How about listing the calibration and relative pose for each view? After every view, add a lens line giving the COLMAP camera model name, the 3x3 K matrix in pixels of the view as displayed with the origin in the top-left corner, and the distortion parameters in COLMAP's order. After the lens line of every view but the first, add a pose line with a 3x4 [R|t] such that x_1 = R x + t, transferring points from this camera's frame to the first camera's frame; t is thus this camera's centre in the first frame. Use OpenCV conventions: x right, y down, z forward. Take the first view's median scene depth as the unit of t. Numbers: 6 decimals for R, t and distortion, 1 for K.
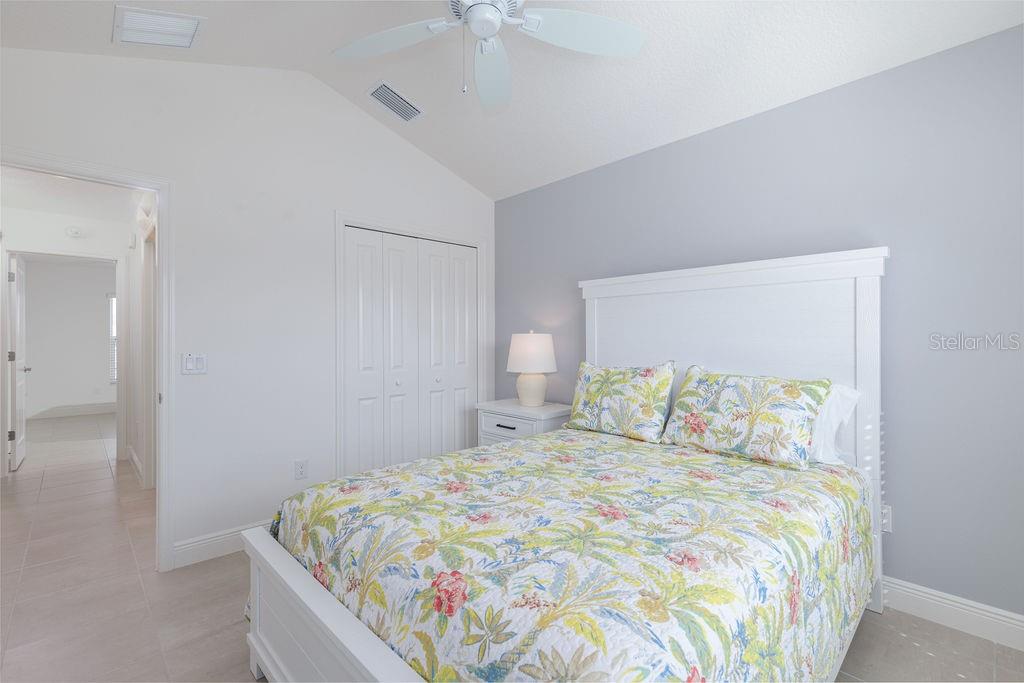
lens RADIAL K [[465.3, 0, 512.7], [0, 465.3, 336.6], [0, 0, 1]] dist [-0.000038, 0.000418]
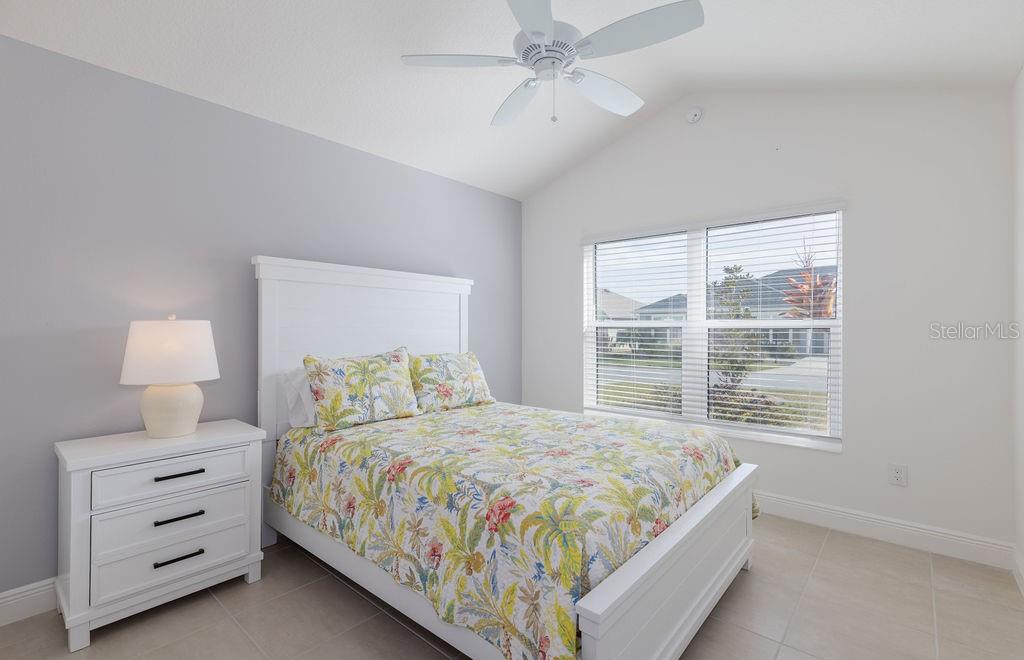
lens RADIAL K [[460.5, 0, 510.7], [0, 460.5, 325.3], [0, 0, 1]] dist [-0.003183, -0.000755]
pose [[-0.091319, 0.007452, 0.995794, -0.944595], [-0.001985, 0.999969, -0.007666, 0.004640], [-0.995820, -0.002676, -0.091302, 0.906575]]
